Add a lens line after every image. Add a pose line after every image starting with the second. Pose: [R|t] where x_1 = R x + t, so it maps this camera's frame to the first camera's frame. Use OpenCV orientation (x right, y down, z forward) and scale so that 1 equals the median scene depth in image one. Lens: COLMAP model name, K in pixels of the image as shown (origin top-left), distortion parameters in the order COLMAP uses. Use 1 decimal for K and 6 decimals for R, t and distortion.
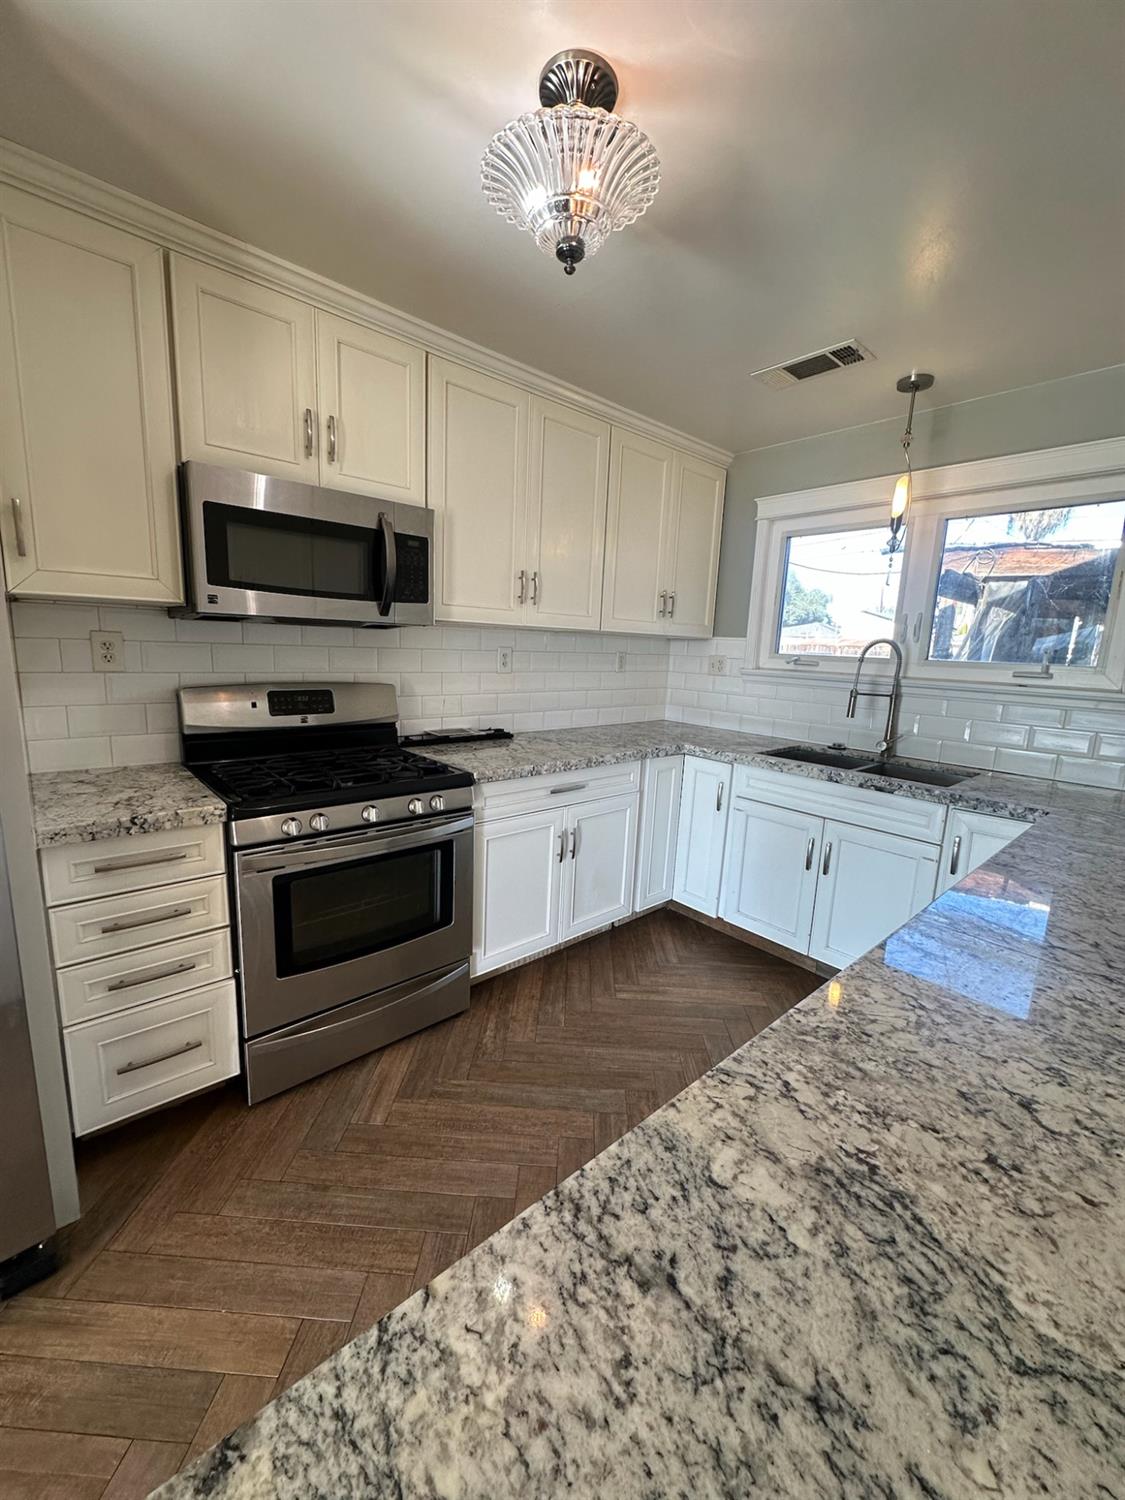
lens RADIAL K [[596.5, 0, 562.5], [0, 596.5, 750.0], [0, 0, 1]] dist [-0.006925, 0.001299]
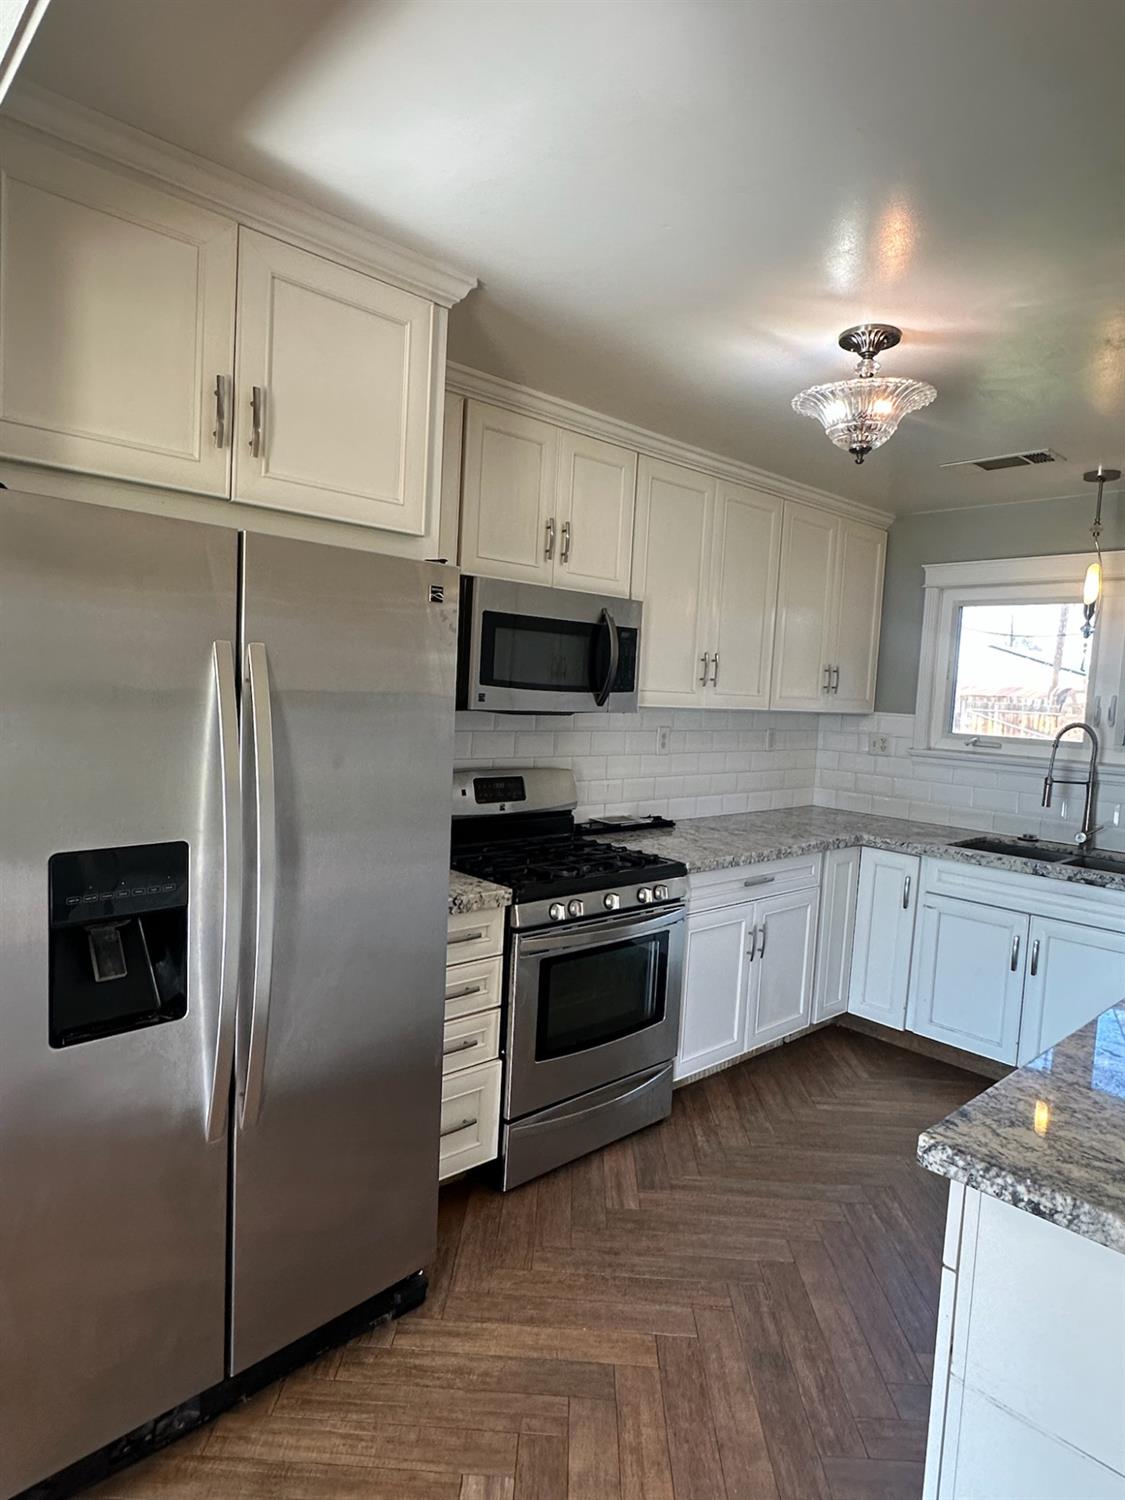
lens RADIAL K [[879.7, 0, 558.7], [0, 879.7, 751.3], [0, 0, 1]] dist [-0.007701, -0.000111]
pose [[0.999919, 0.007052, 0.010613, -0.369368], [-0.005948, 0.994902, -0.100667, 0.002275], [-0.011268, 0.100596, 0.994864, -0.457815]]
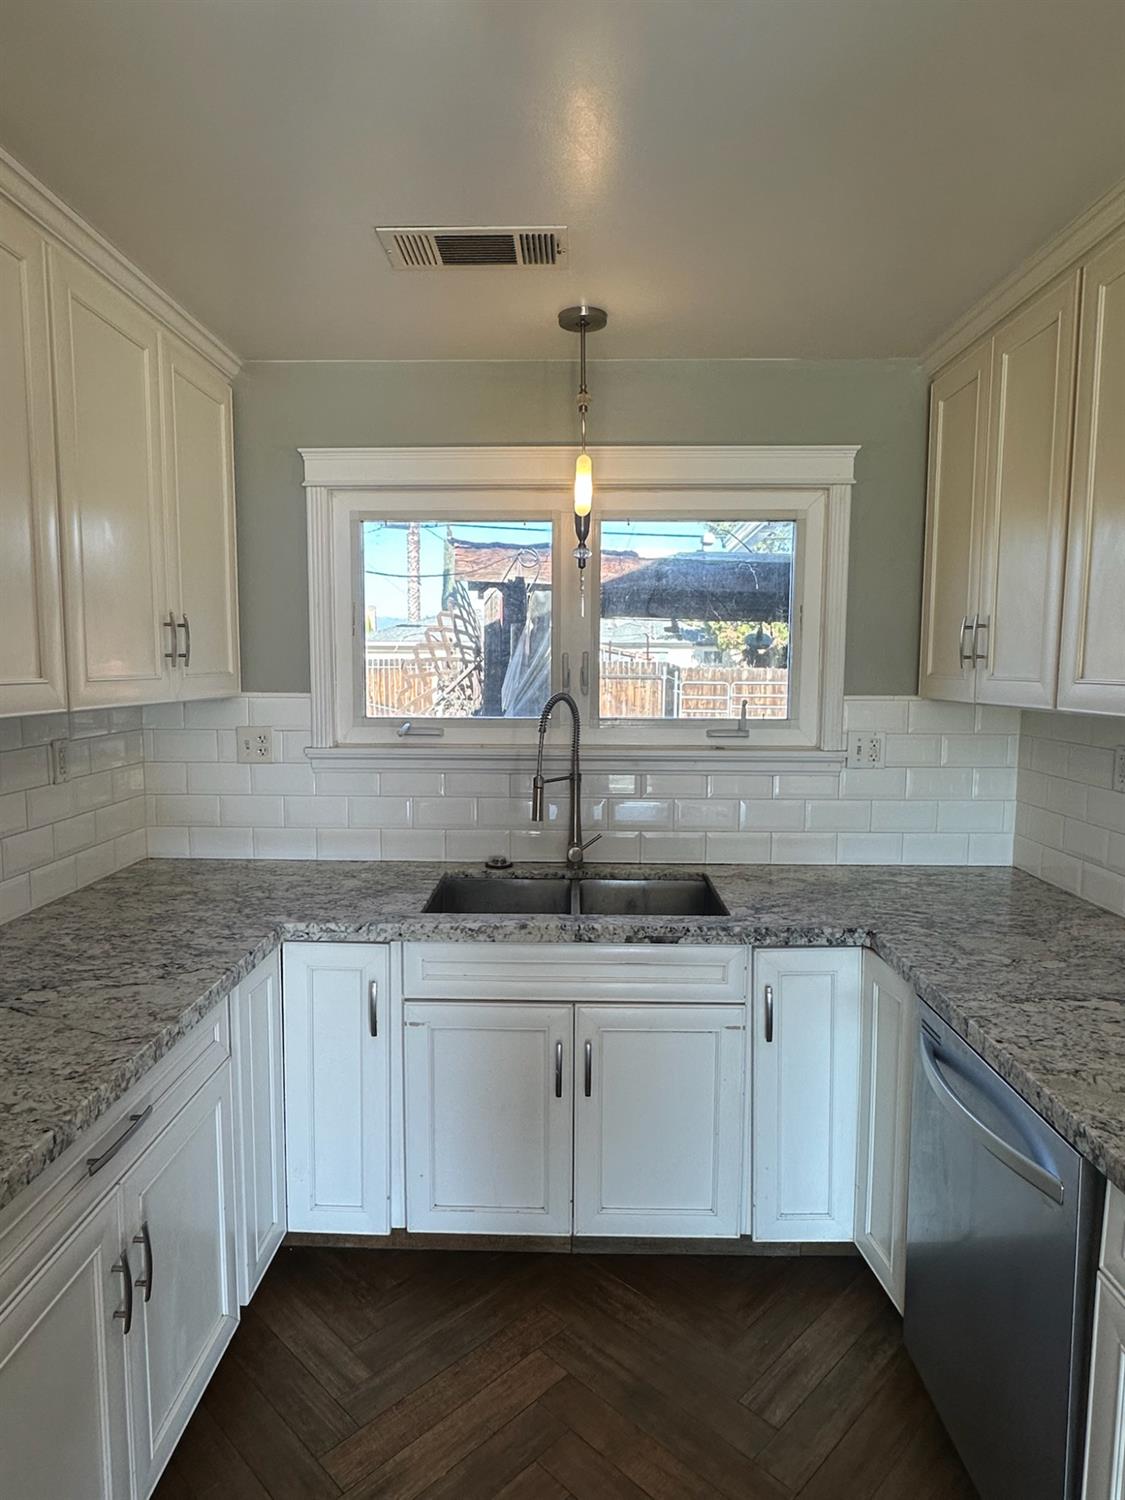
lens RADIAL K [[888.7, 0, 559.6], [0, 888.7, 752.4], [0, 0, 1]] dist [-0.002431, -0.000717]
pose [[0.682301, -0.111888, 0.722459, -0.213426], [0.151282, 0.988438, 0.010208, -0.166532], [-0.715248, 0.102330, 0.691339, 0.416919]]
